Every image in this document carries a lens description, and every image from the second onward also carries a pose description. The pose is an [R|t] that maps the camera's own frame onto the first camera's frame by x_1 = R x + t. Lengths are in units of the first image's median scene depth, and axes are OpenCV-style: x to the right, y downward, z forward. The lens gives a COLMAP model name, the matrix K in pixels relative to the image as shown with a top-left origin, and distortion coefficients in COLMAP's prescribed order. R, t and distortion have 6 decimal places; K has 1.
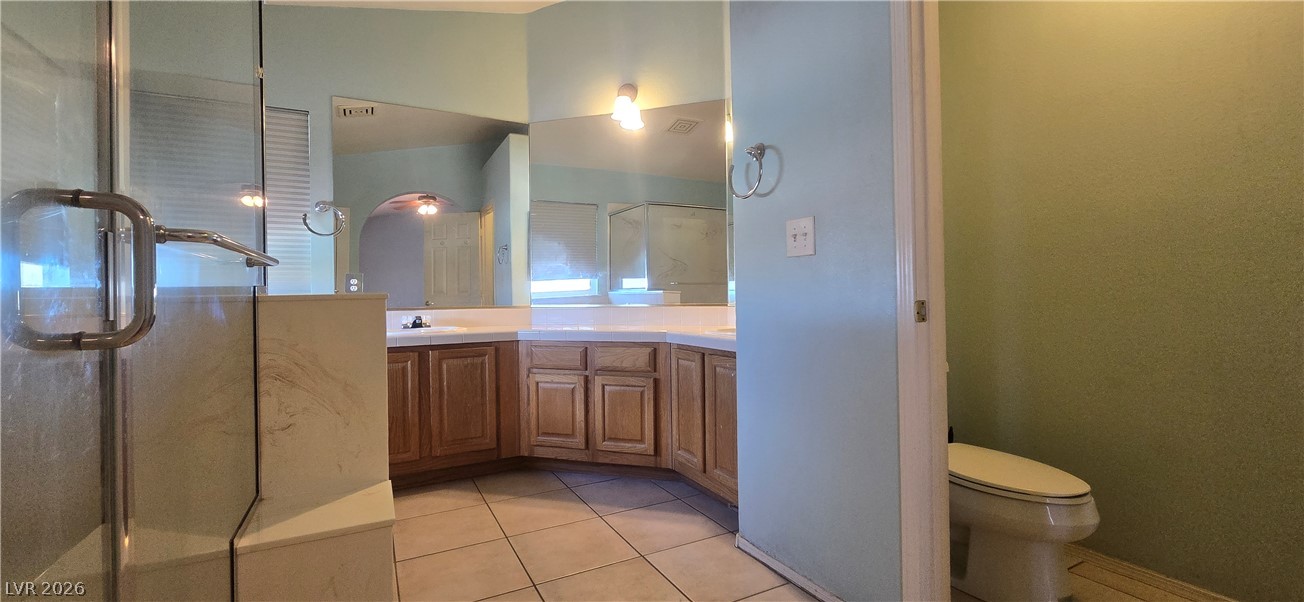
lens RADIAL K [[533.5, 0, 648.4], [0, 533.5, 295.9], [0, 0, 1]] dist [-0.000713, -0.000459]
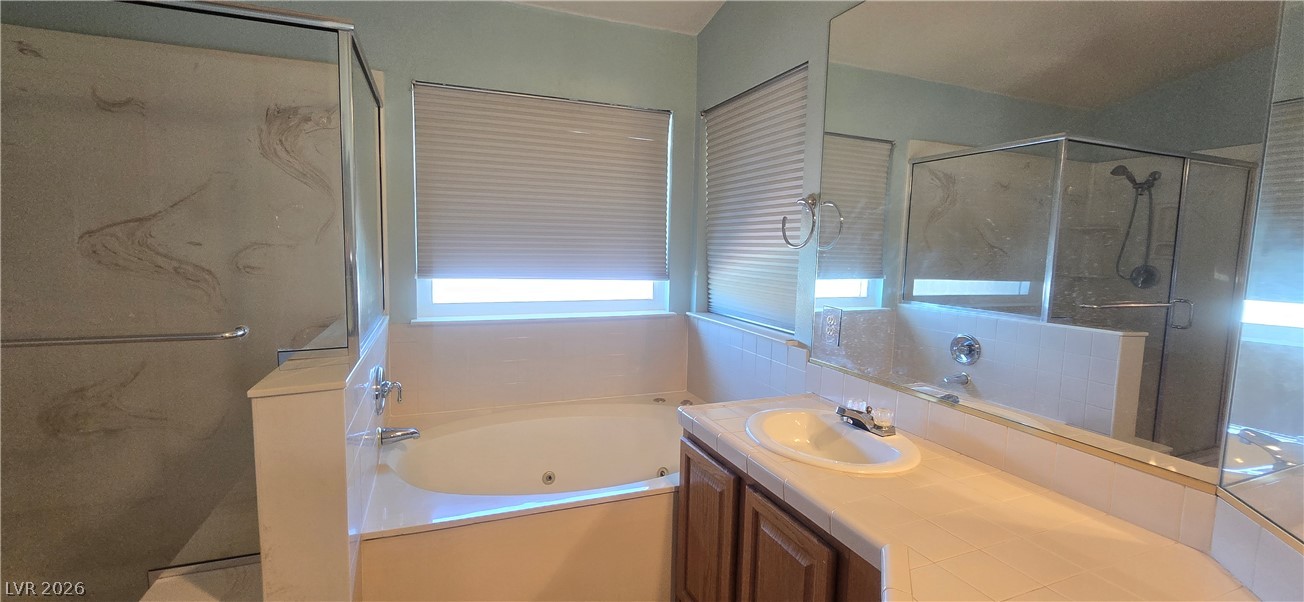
lens RADIAL K [[541.6, 0, 651.7], [0, 541.6, 293.4], [0, 0, 1]] dist [-0.001841, -0.000361]
pose [[-0.110272, 0.106747, -0.988152, 0.092309], [-0.020099, 0.993773, 0.109597, -0.130499], [0.993698, 0.031946, -0.107440, 0.917364]]
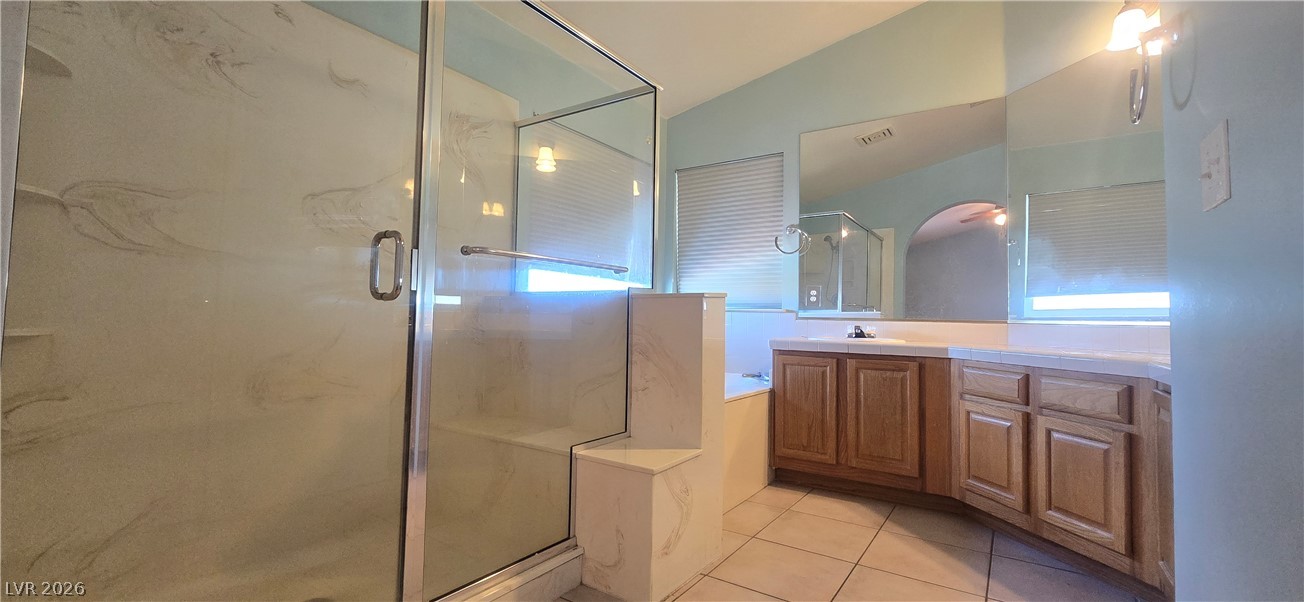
lens RADIAL K [[541.6, 0, 651.7], [0, 541.6, 293.4], [0, 0, 1]] dist [-0.001841, -0.000361]
pose [[0.471613, -0.018258, -0.881616, 0.304895], [-0.026305, 0.999049, -0.034762, 0.023795], [0.881413, 0.039585, 0.470685, 0.181319]]
